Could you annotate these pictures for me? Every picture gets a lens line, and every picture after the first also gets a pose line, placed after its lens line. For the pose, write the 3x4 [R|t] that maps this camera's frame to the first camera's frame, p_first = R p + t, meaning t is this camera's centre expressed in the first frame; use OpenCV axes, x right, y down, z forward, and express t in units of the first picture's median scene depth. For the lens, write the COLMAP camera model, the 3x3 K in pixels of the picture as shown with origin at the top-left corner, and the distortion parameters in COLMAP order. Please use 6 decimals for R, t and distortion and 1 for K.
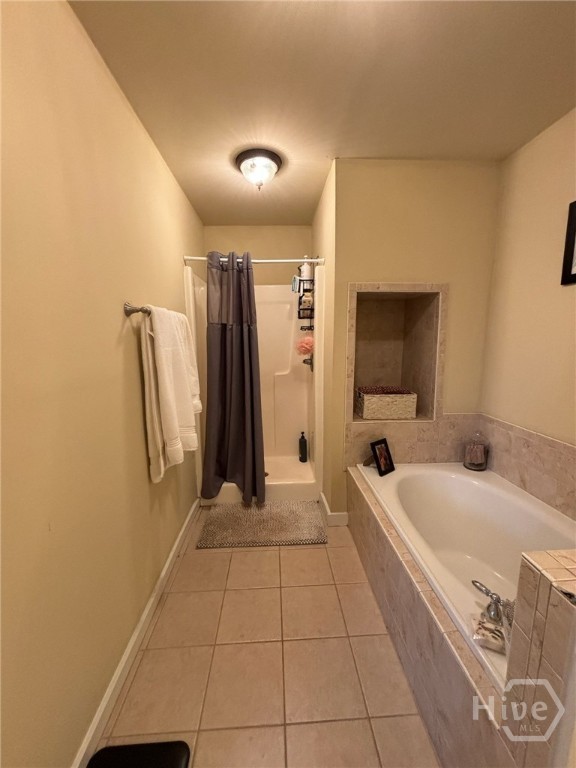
lens RADIAL K [[308.7, 0, 287.7], [0, 308.7, 383.8], [0, 0, 1]] dist [0.003771, -0.002127]
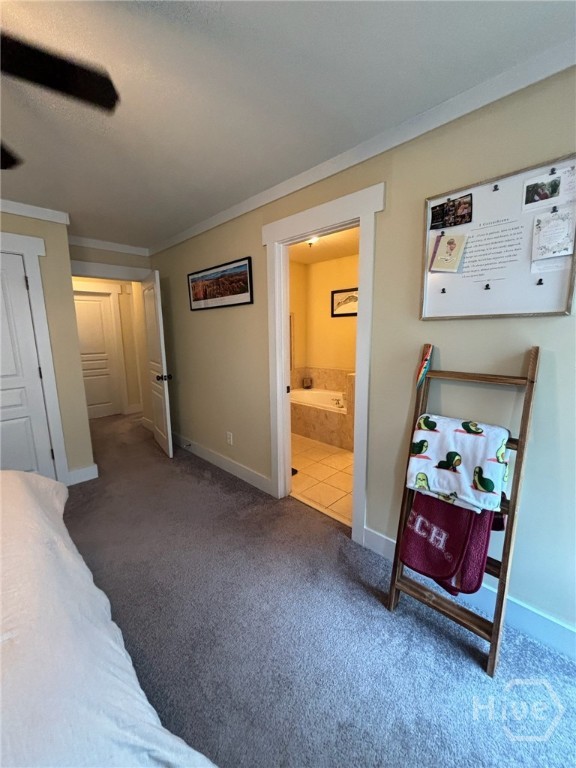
lens RADIAL K [[308.7, 0, 288.3], [0, 308.7, 387.5], [0, 0, 1]] dist [0.003771, -0.002127]
pose [[0.746721, -0.119025, 0.654401, -1.128510], [0.106168, 0.992573, 0.059388, 0.105836], [-0.656609, 0.025130, 0.753812, -0.752060]]
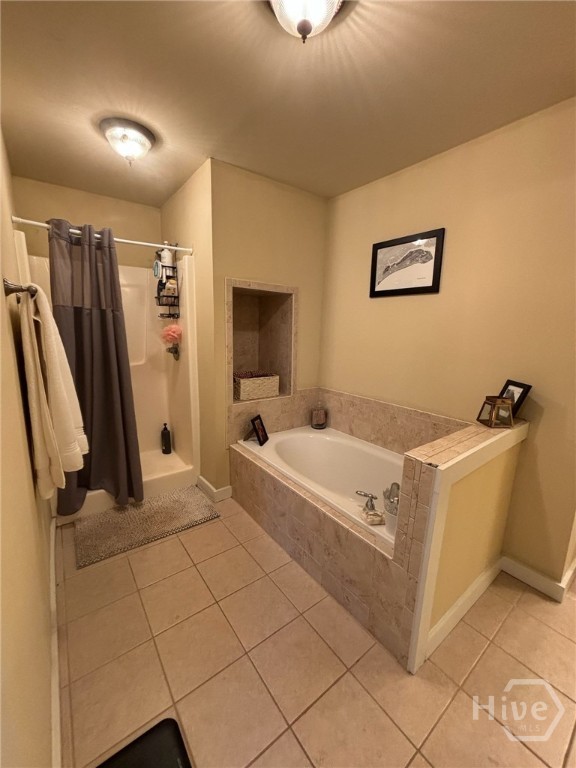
lens RADIAL K [[308.7, 0, 288.3], [0, 308.7, 383.8], [0, 0, 1]] dist [0.003771, -0.002127]
pose [[0.827718, -0.076359, 0.555924, -0.244697], [0.054936, 0.996966, 0.055143, 0.000412], [-0.558448, -0.015103, 0.829402, -0.037576]]
